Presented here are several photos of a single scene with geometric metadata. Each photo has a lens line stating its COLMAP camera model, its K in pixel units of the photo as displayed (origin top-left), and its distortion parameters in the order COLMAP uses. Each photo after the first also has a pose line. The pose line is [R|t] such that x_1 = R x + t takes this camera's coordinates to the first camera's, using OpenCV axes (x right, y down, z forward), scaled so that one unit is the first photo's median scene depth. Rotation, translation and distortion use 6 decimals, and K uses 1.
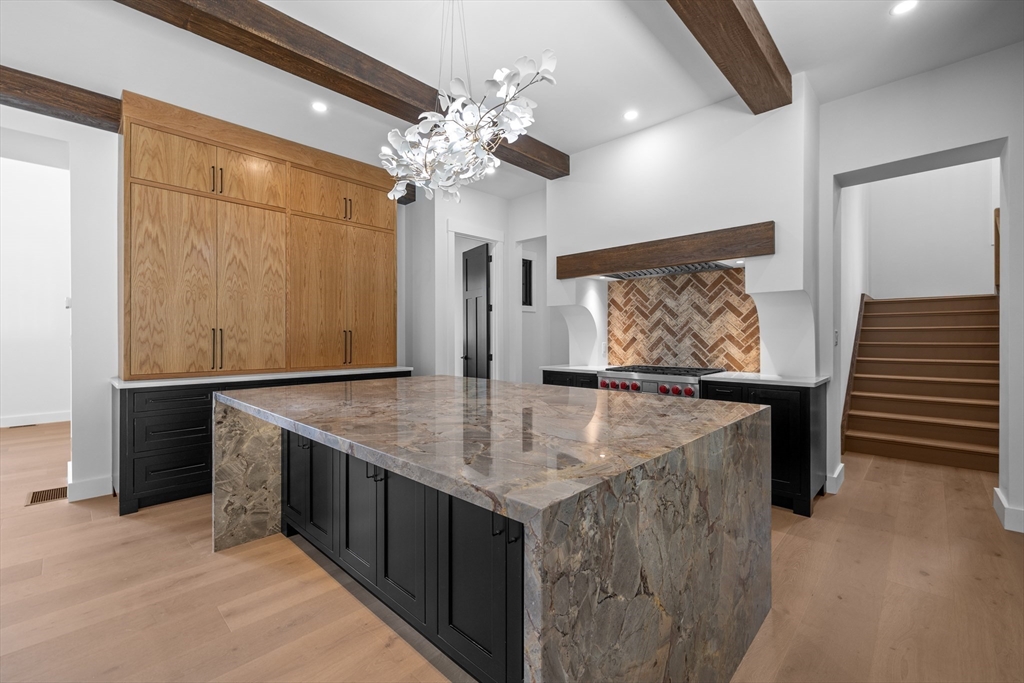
lens RADIAL K [[432.7, 0, 508.8], [0, 432.7, 340.3], [0, 0, 1]] dist [-0.014951, -0.000413]
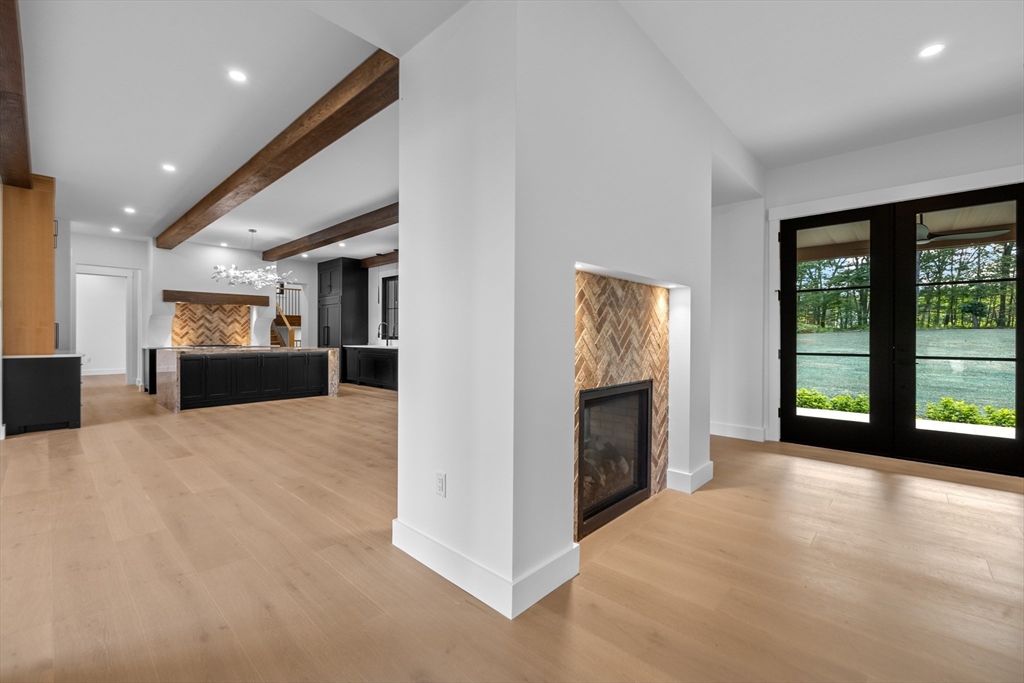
lens RADIAL K [[432.7, 0, 507.6], [0, 432.7, 338.8], [0, 0, 1]] dist [-0.014951, -0.000413]
pose [[-0.014718, -0.007651, 0.999862, -1.906570], [0.001180, 0.999970, 0.007669, 0.013317], [-0.999891, 0.001293, -0.014708, -0.532804]]
